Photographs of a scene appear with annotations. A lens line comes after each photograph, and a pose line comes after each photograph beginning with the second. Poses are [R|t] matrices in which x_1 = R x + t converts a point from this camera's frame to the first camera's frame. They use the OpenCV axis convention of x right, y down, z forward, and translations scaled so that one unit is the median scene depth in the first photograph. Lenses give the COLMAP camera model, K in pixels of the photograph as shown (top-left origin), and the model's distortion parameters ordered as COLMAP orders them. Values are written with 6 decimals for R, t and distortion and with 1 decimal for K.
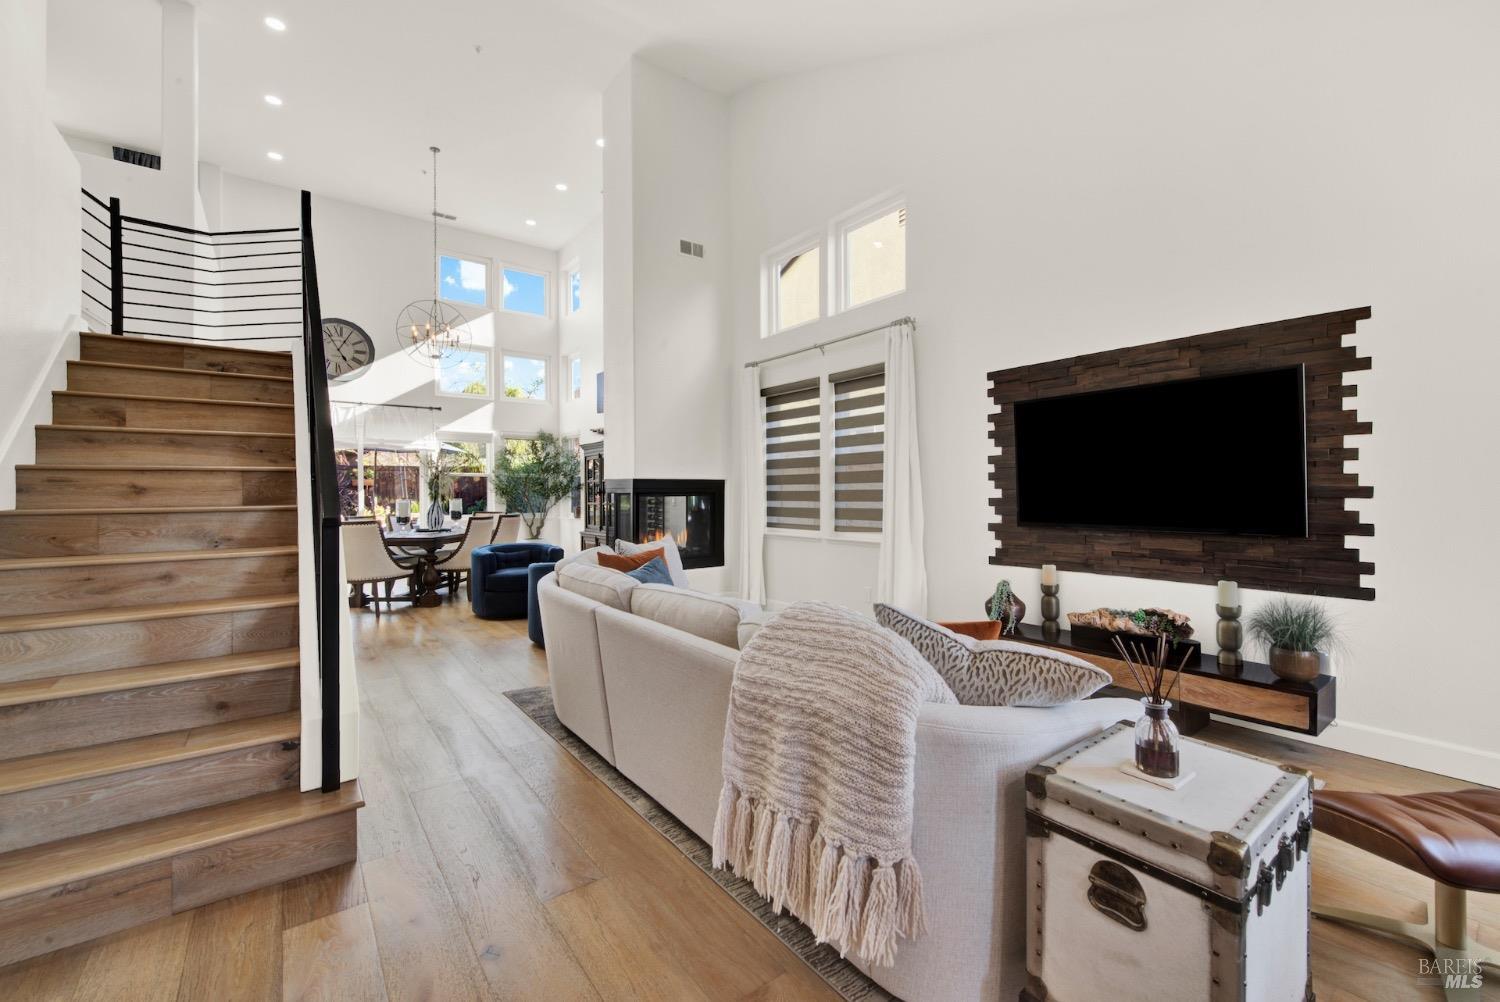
lens RADIAL K [[613.4, 0, 754.6], [0, 613.4, 505.1], [0, 0, 1]] dist [0.001028, -0.001886]
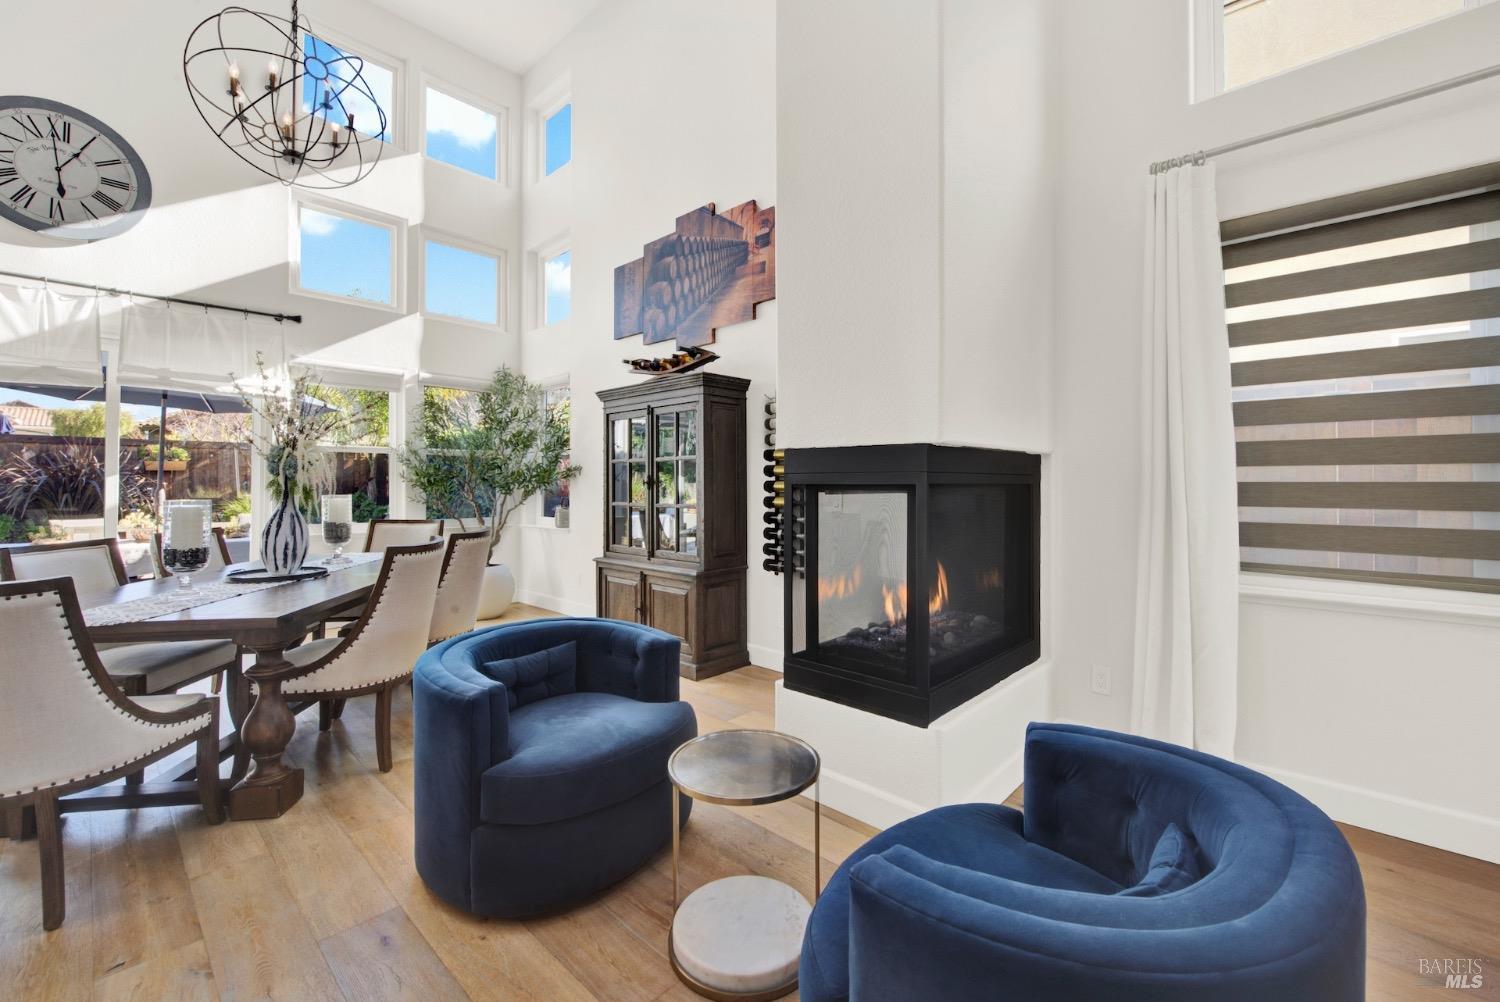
lens RADIAL K [[613.4, 0, 745.2], [0, 613.4, 484.7], [0, 0, 1]] dist [0.001028, -0.001886]
pose [[0.986143, 0.005122, 0.165818, -0.241476], [-0.001724, 0.999786, -0.020632, -0.008290], [-0.165888, 0.020060, 0.985940, 0.459251]]
